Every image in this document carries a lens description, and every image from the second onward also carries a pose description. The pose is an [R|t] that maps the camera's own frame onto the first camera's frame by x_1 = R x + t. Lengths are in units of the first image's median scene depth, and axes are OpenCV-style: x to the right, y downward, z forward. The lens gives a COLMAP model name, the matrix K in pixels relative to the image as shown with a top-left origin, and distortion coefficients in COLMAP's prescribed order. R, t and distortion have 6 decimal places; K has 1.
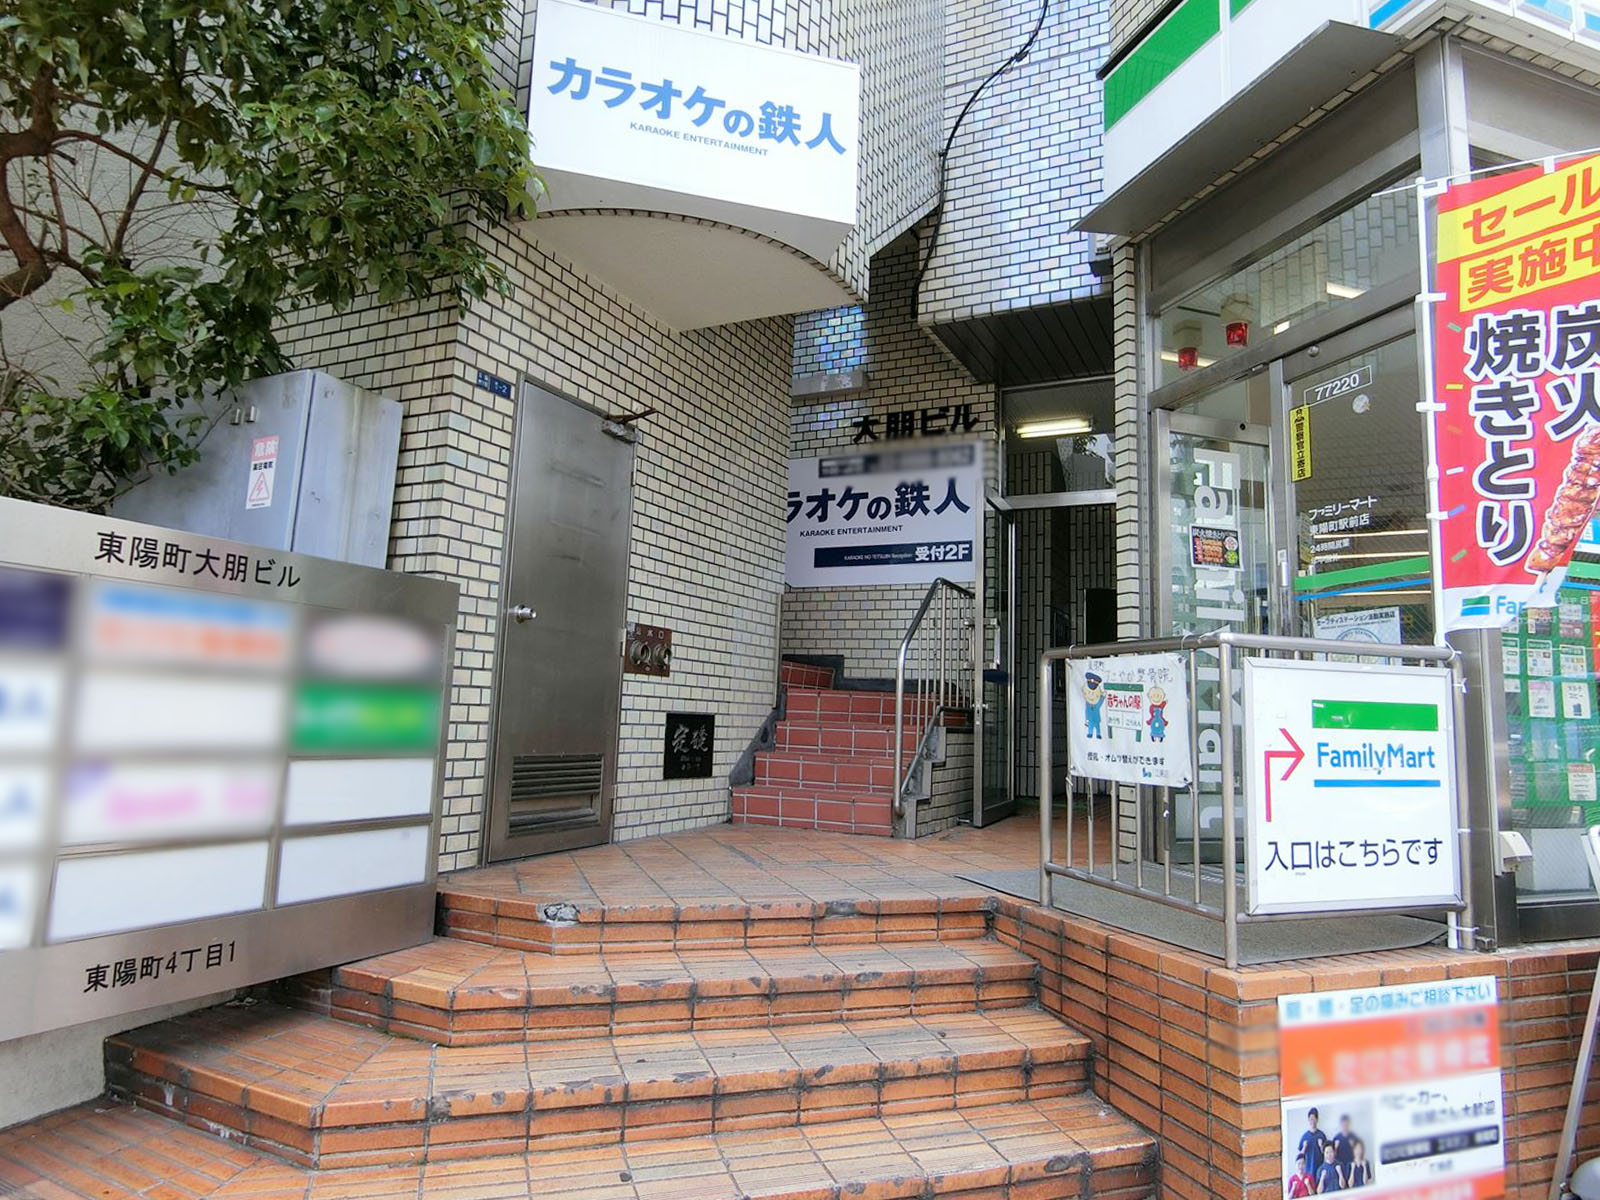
lens RADIAL K [[966.2, 0, 800.0], [0, 966.2, 600.0], [0, 0, 1]] dist [-0.027124, -0.000737]
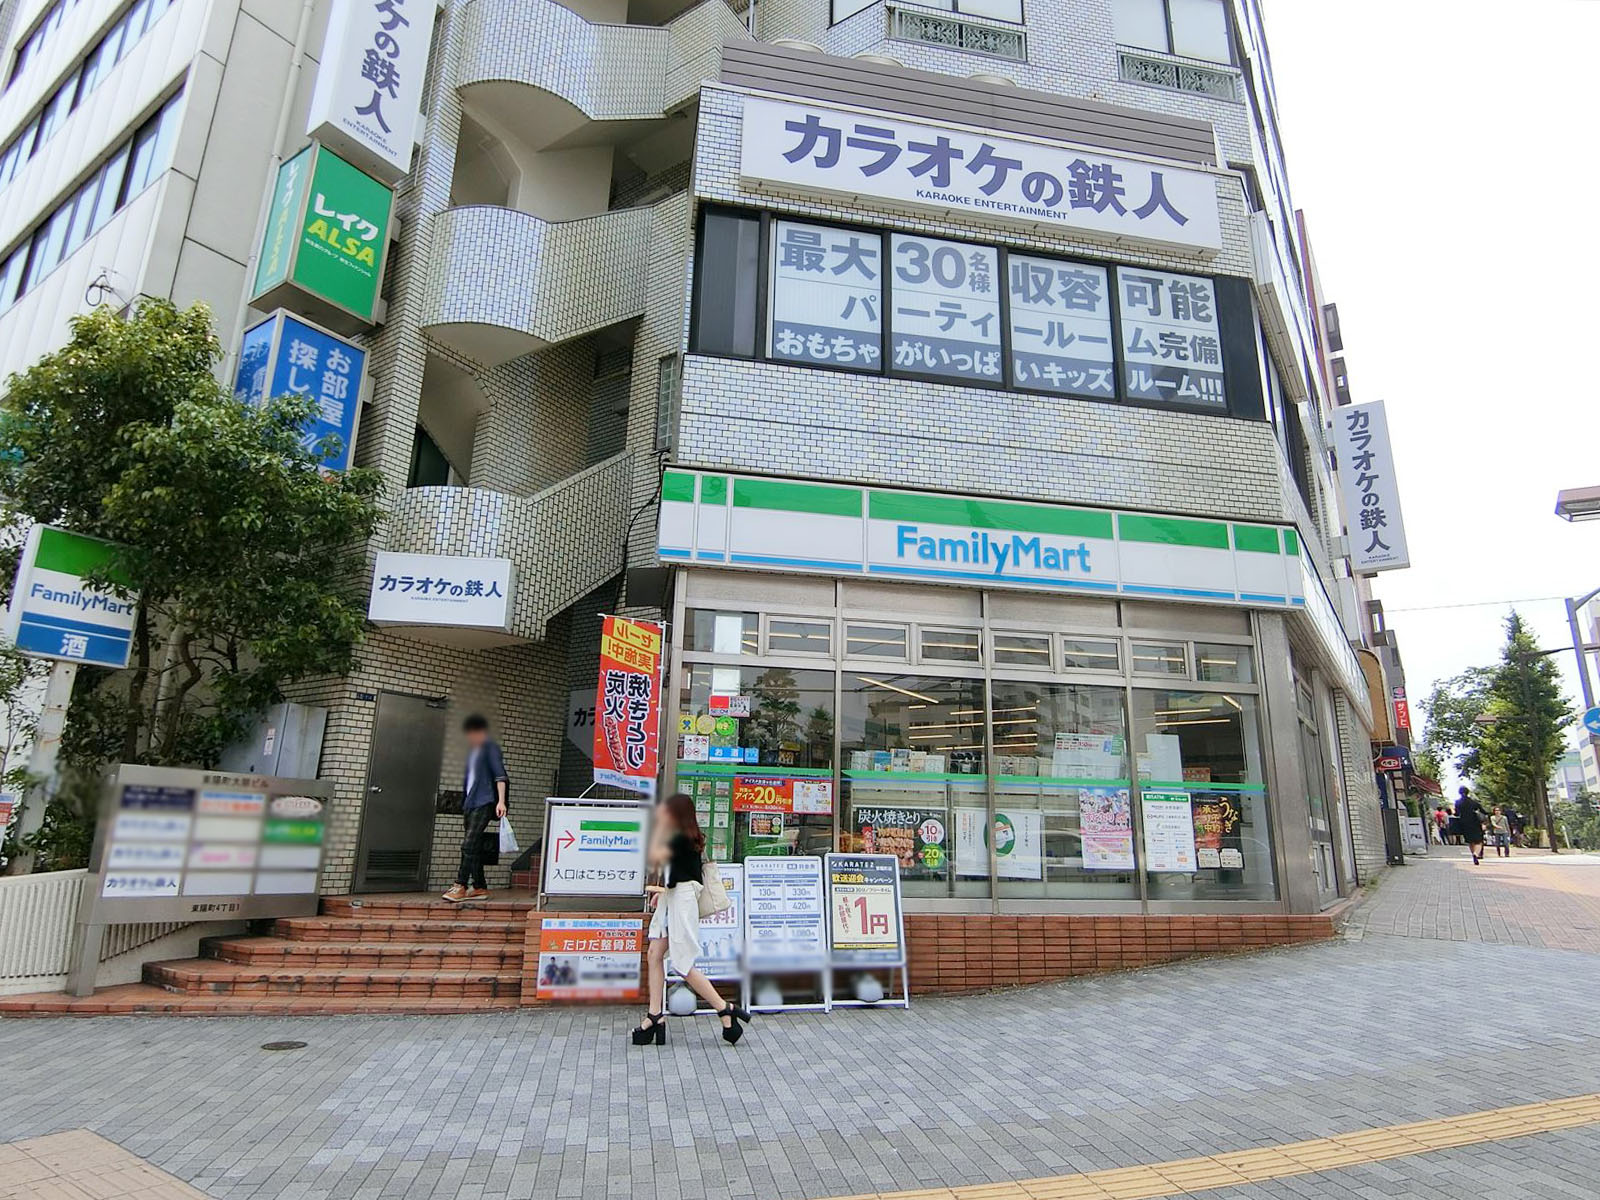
lens RADIAL K [[929.9, 0, 800.0], [0, 929.9, 600.0], [0, 0, 1]] dist [-0.028305, -0.000314]
pose [[0.992037, -0.046733, -0.116954, 1.353388], [0.029687, 0.989211, -0.143462, -0.117892], [0.122397, 0.138847, 0.982721, -1.551142]]
